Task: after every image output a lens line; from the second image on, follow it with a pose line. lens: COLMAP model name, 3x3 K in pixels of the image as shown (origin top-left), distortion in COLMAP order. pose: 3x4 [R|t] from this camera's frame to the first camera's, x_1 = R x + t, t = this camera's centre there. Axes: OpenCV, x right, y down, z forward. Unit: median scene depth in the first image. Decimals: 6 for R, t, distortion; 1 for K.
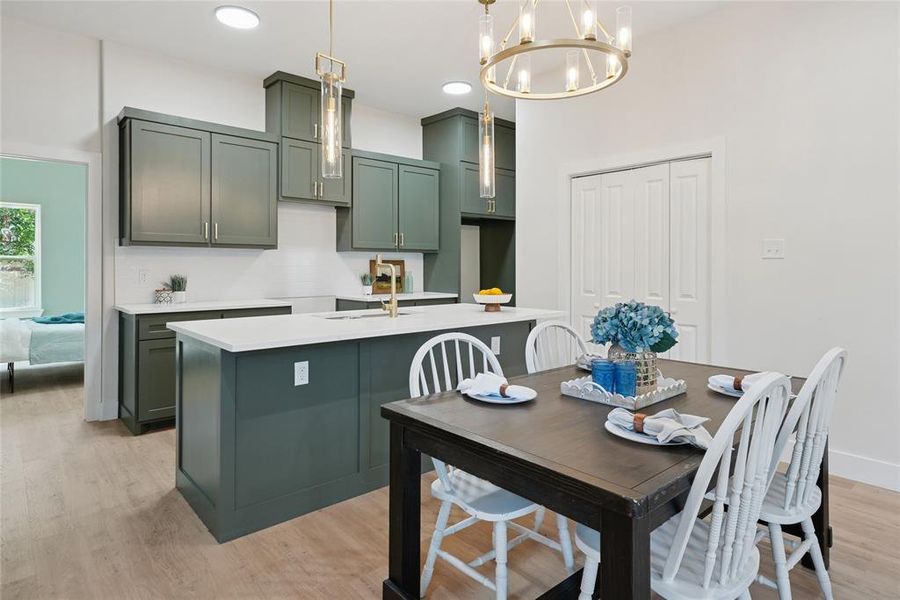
lens RADIAL K [[506.5, 0, 459.9], [0, 506.5, 266.8], [0, 0, 1]] dist [-0.001595, -0.001663]
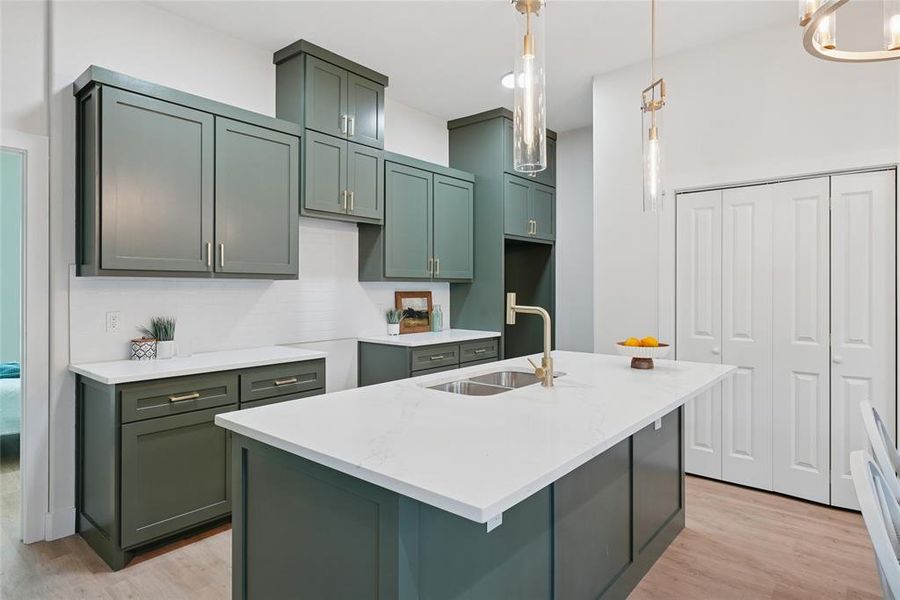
lens RADIAL K [[506.5, 0, 460.7], [0, 506.5, 289.7], [0, 0, 1]] dist [-0.001595, -0.001663]
pose [[0.990406, -0.000829, 0.138183, -0.260311], [0.000879, 1.000000, -0.000301, -0.022688], [-0.138183, 0.000420, 0.990407, 0.264294]]
